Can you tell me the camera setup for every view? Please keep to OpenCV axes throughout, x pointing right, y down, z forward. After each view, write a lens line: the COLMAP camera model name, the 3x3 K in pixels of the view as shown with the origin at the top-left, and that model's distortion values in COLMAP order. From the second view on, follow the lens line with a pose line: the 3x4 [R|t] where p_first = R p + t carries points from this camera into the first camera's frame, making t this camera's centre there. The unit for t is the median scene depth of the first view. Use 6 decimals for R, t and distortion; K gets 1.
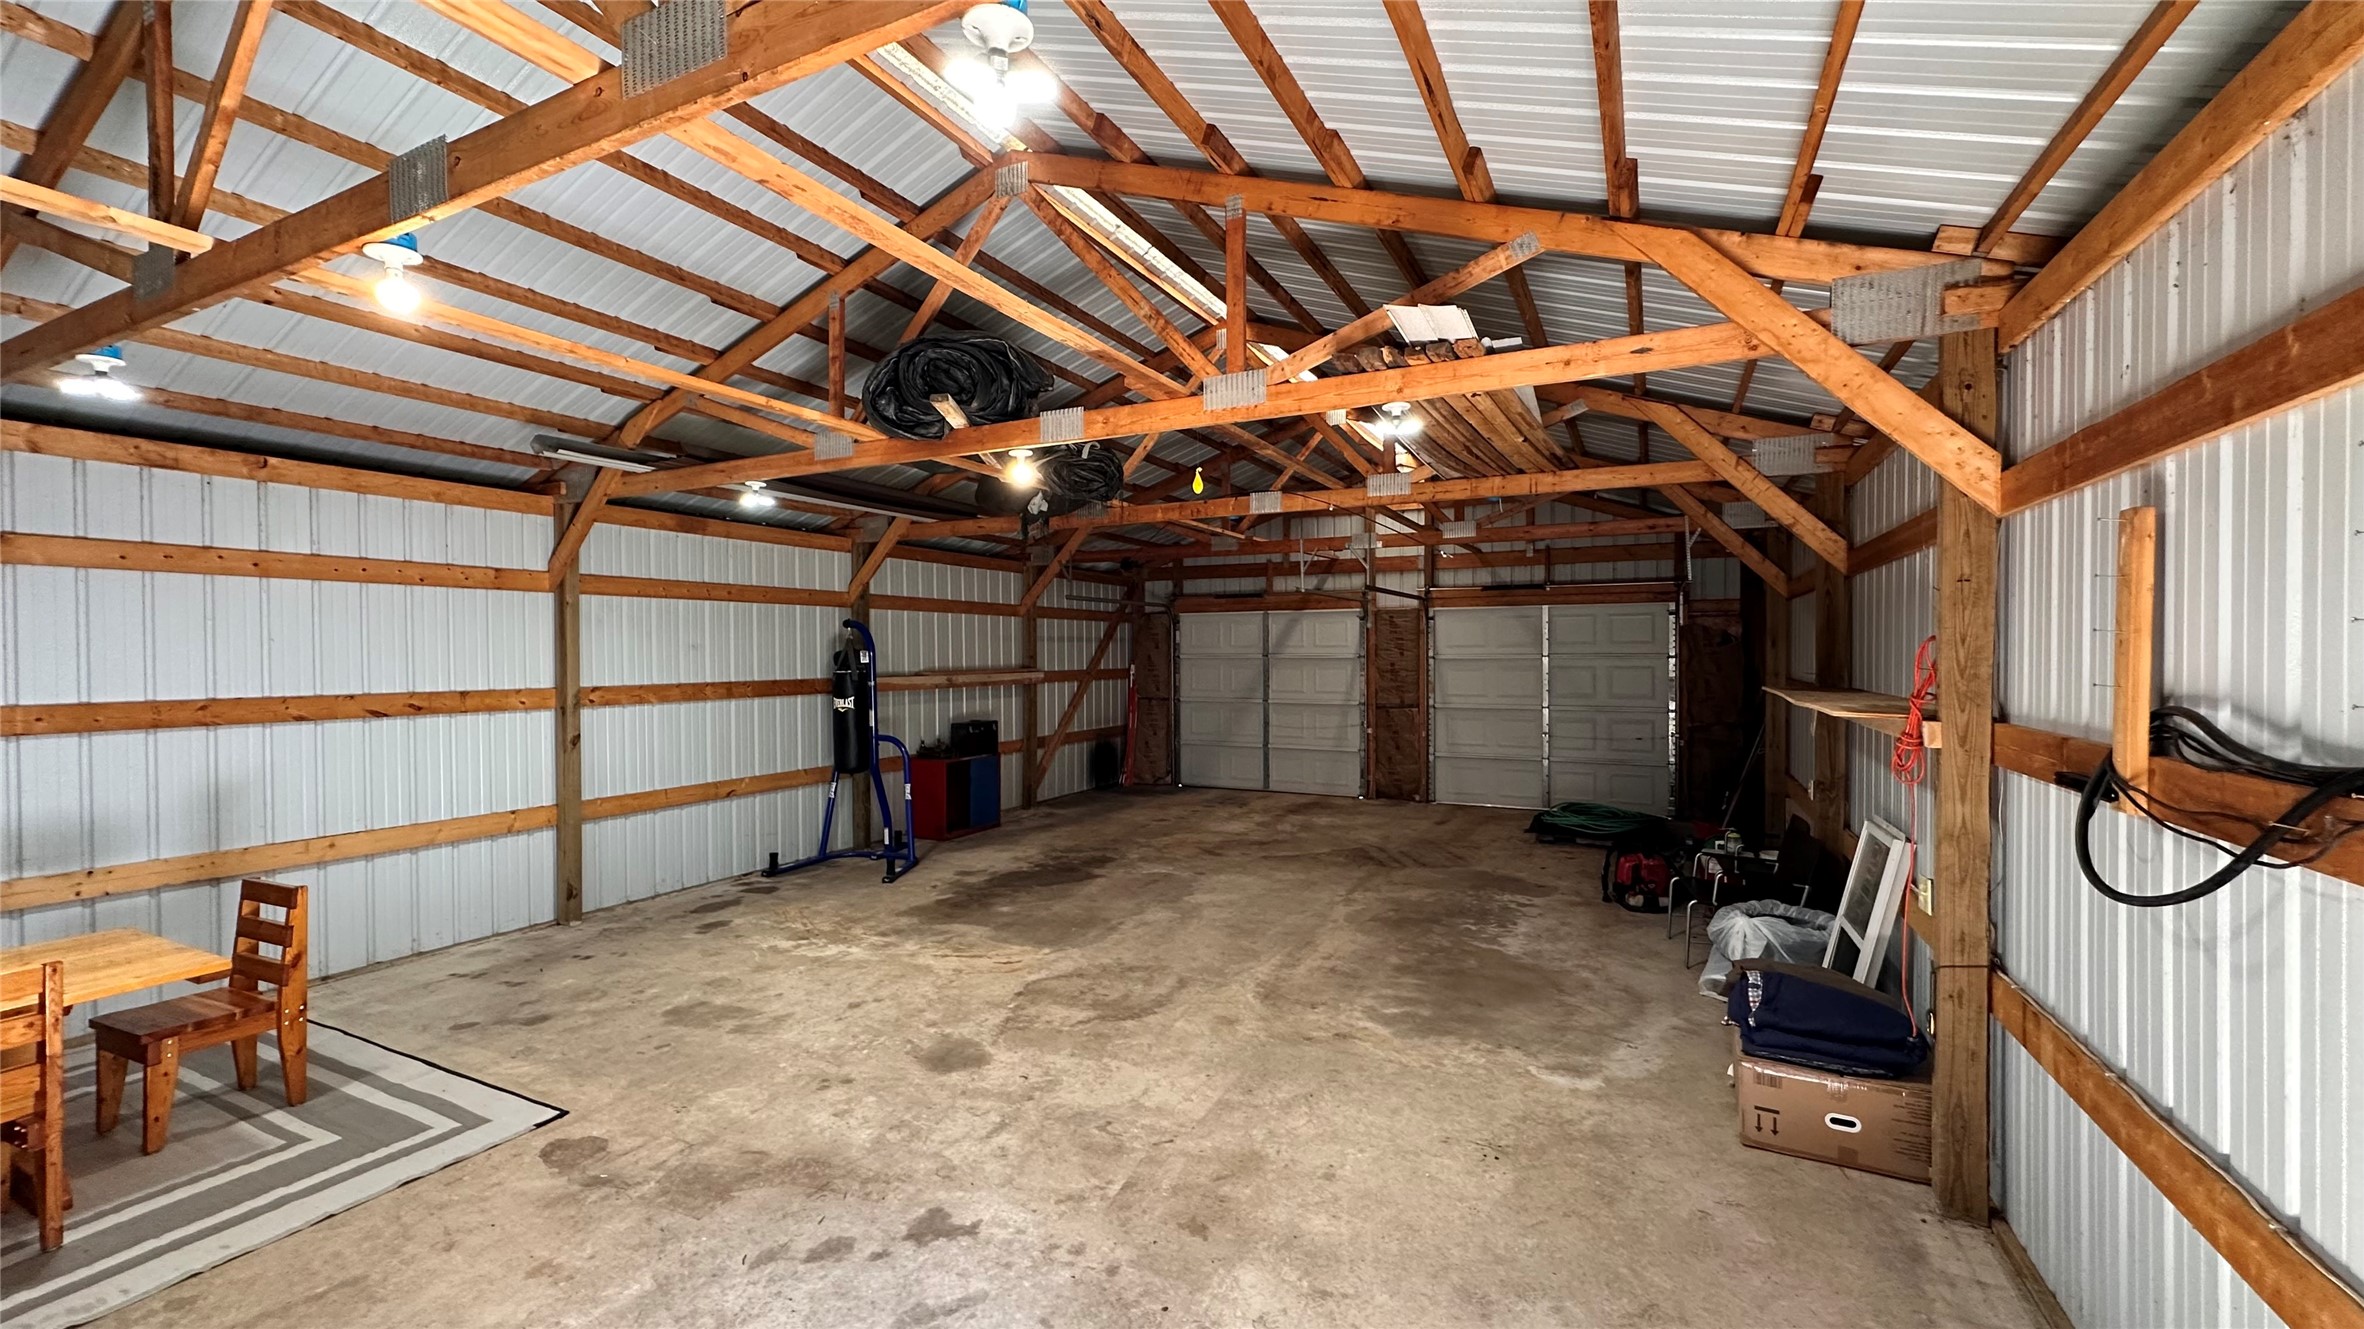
lens RADIAL K [[939.9, 0, 1182.6], [0, 939.9, 662.7], [0, 0, 1]] dist [-0.003387, 0.000209]
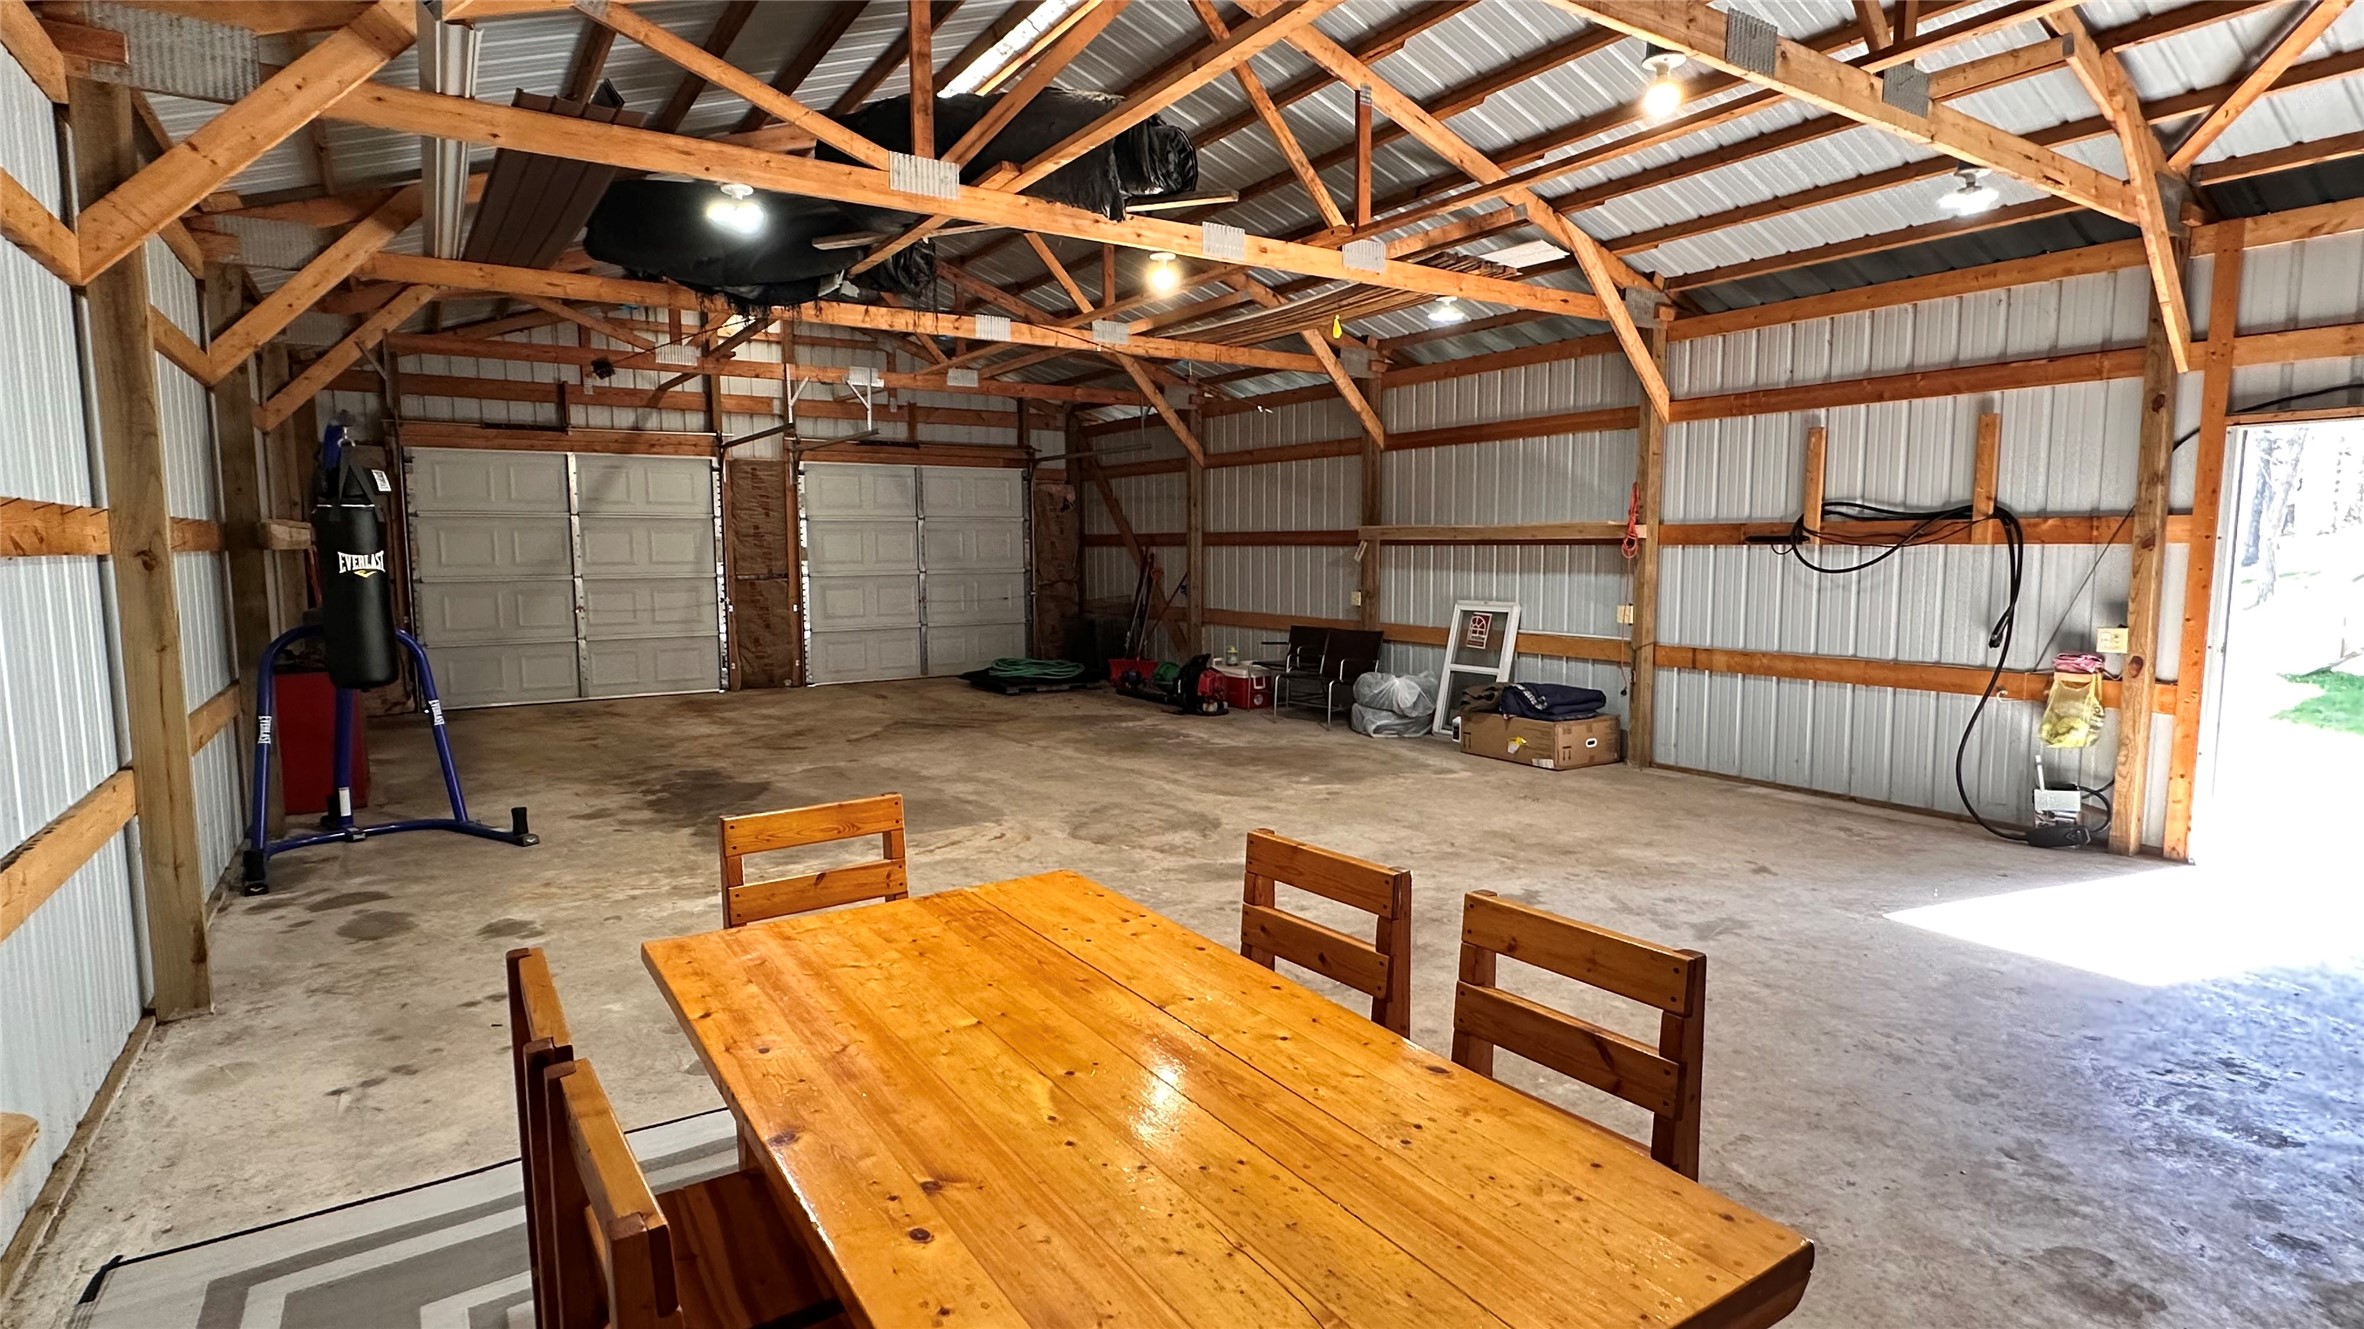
lens RADIAL K [[1160.3, 0, 1179.1], [0, 1160.3, 663.6], [0, 0, 1]] dist [0.000401, 0.000011]
pose [[0.502223, -0.086525, 0.860398, -0.833423], [0.010248, 0.995507, 0.094130, 0.050933], [-0.864677, -0.038457, 0.500854, 0.271606]]
